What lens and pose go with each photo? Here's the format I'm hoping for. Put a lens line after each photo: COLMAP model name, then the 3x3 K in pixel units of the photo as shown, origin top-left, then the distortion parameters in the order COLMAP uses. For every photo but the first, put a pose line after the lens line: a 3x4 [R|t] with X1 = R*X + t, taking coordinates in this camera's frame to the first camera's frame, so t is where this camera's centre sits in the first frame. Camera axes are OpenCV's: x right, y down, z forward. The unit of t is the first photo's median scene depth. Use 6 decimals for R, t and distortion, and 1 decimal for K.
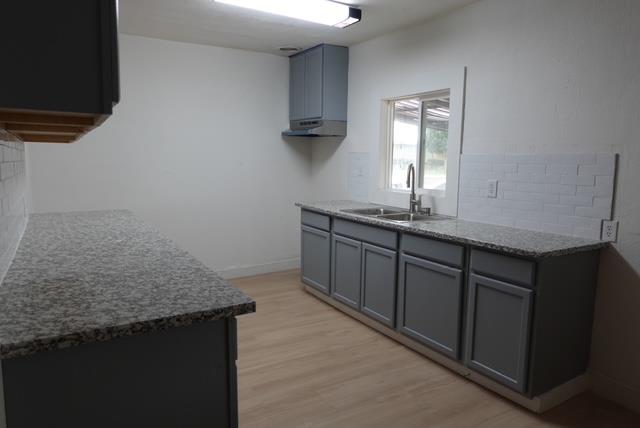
lens RADIAL K [[441.8, 0, 320.1], [0, 441.8, 210.6], [0, 0, 1]] dist [0.007882, -0.003970]
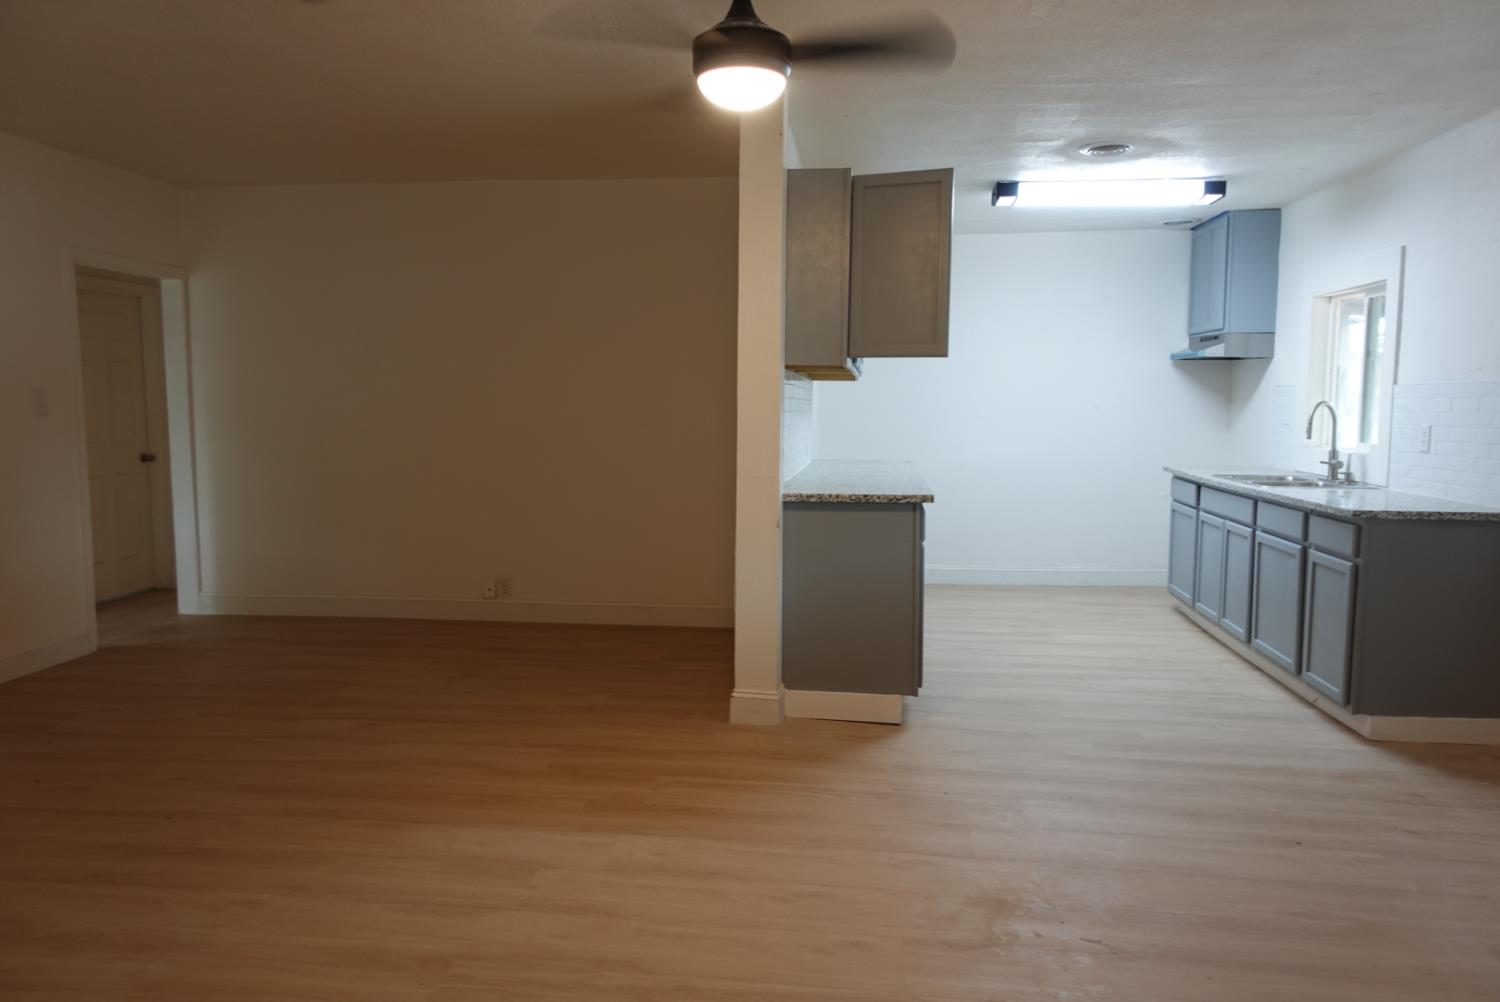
lens RADIAL K [[1035.5, 0, 750.9], [0, 1035.5, 500.1], [0, 0, 1]] dist [0.007882, -0.003970]
pose [[0.787827, 0.049772, -0.613882, 0.488776], [-0.068180, 0.997651, -0.006613, 0.100726], [0.612111, 0.047064, 0.789370, -0.666029]]
